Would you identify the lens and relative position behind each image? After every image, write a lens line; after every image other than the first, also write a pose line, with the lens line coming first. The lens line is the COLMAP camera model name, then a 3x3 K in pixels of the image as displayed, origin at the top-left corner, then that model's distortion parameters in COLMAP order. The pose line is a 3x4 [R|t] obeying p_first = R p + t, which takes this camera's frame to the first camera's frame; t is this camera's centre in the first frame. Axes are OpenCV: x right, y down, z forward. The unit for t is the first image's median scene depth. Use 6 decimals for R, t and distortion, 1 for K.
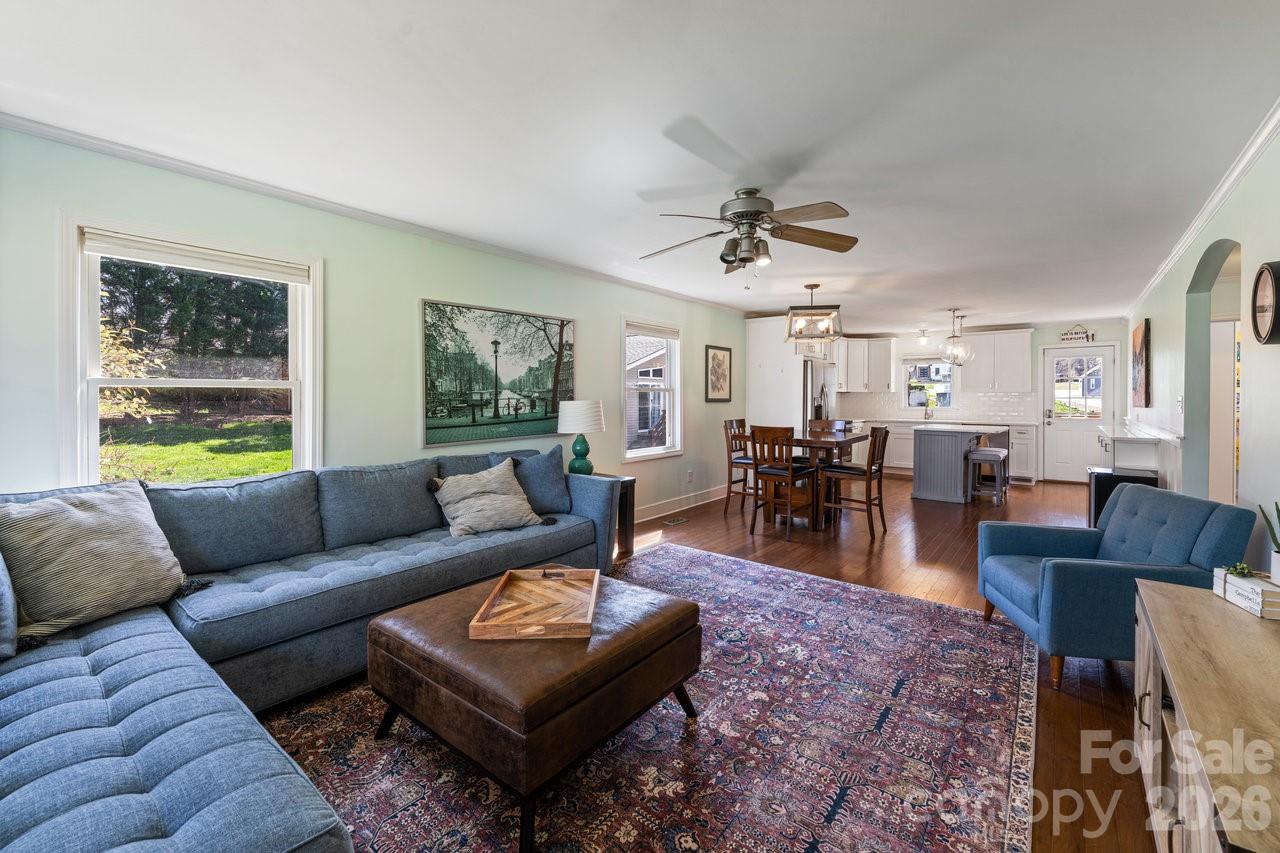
lens RADIAL K [[521.8, 0, 635.1], [0, 521.8, 405.2], [0, 0, 1]] dist [-0.003188, -0.001358]
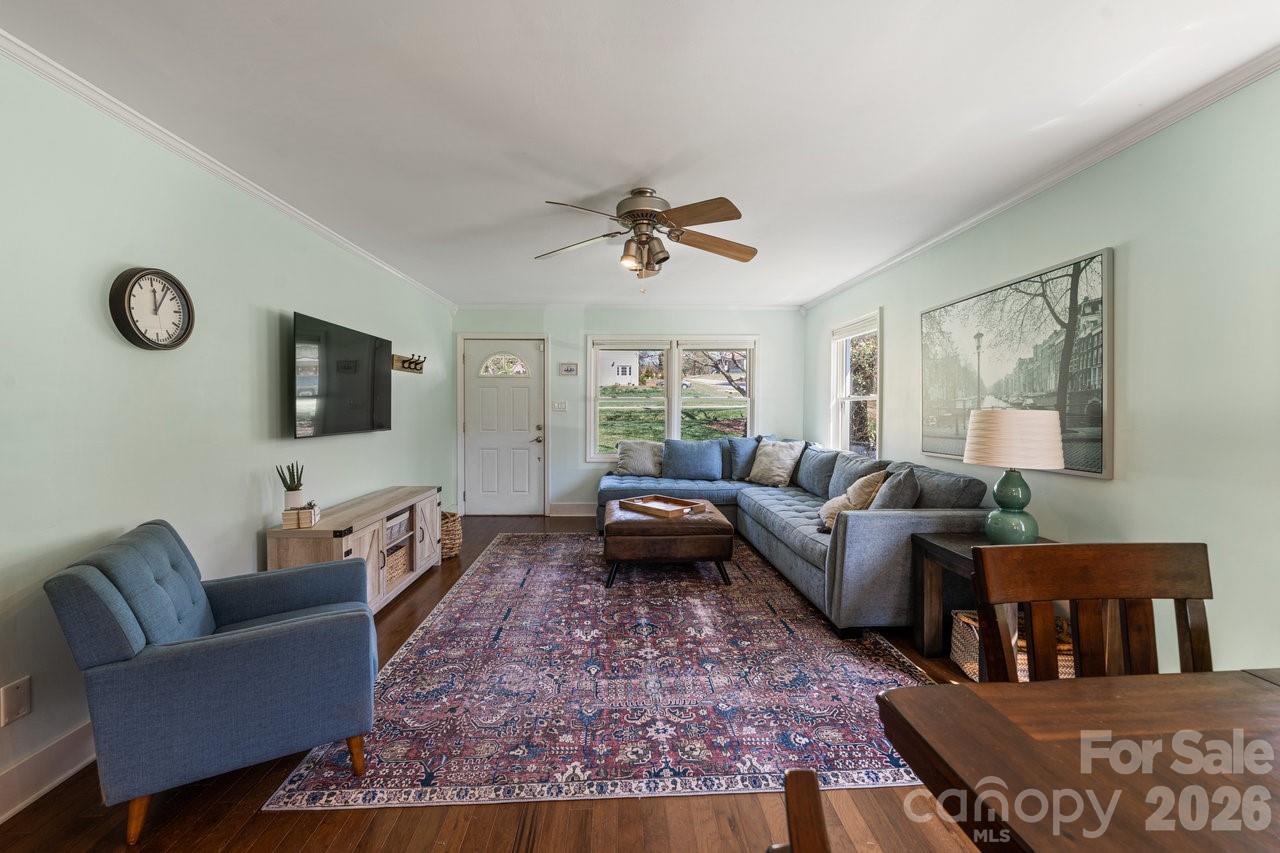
lens RADIAL K [[521.8, 0, 640.6], [0, 521.8, 417.8], [0, 0, 1]] dist [-0.003188, -0.001358]
pose [[-0.743105, 0.009947, -0.669101, 0.674590], [-0.016316, 0.999323, 0.032976, -0.015092], [0.668976, 0.035422, -0.742439, 1.332875]]
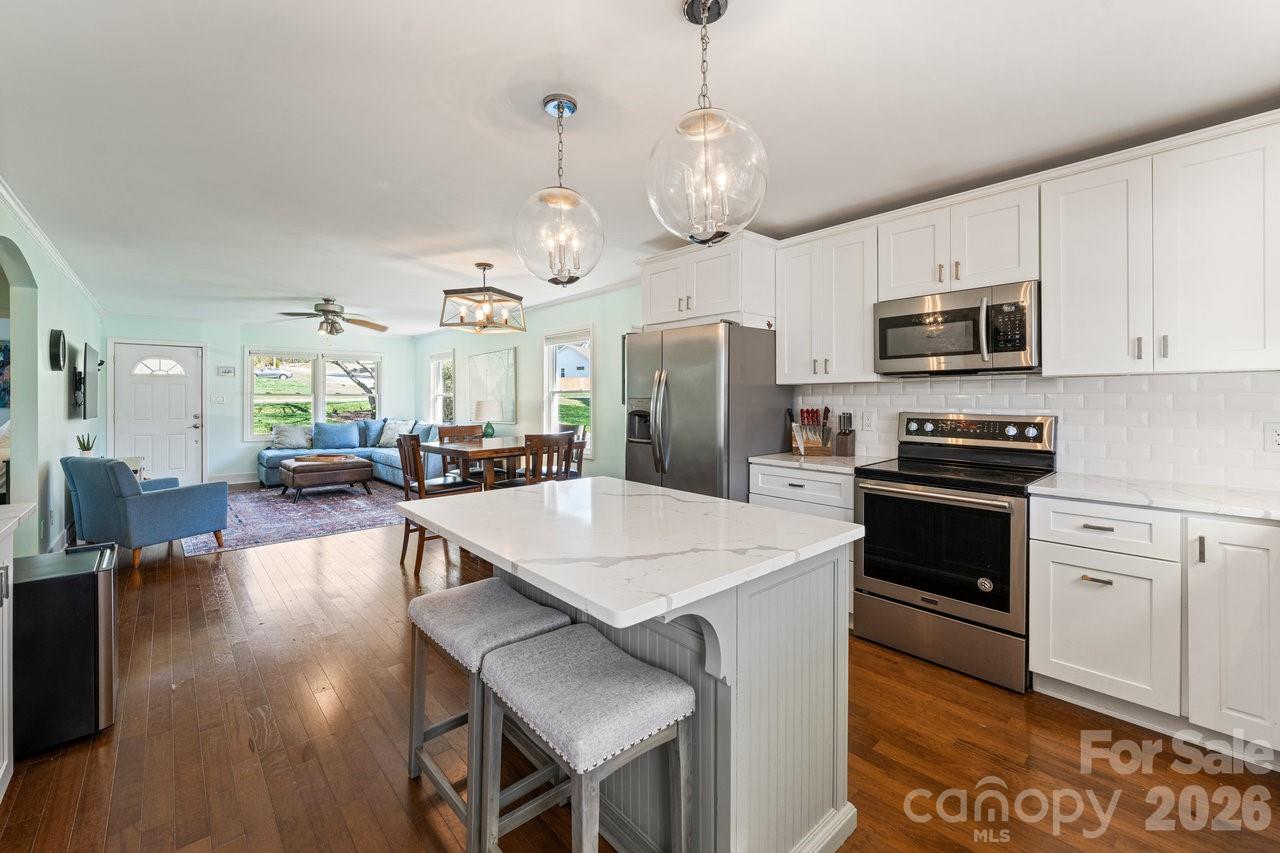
lens RADIAL K [[521.8, 0, 640.4], [0, 521.8, 407.3], [0, 0, 1]] dist [-0.003188, -0.001358]
pose [[-0.145733, 0.010659, -0.989266, 1.621121], [-0.018183, 0.999744, 0.013451, -0.021834], [0.989157, 0.019948, -0.145502, 1.958179]]
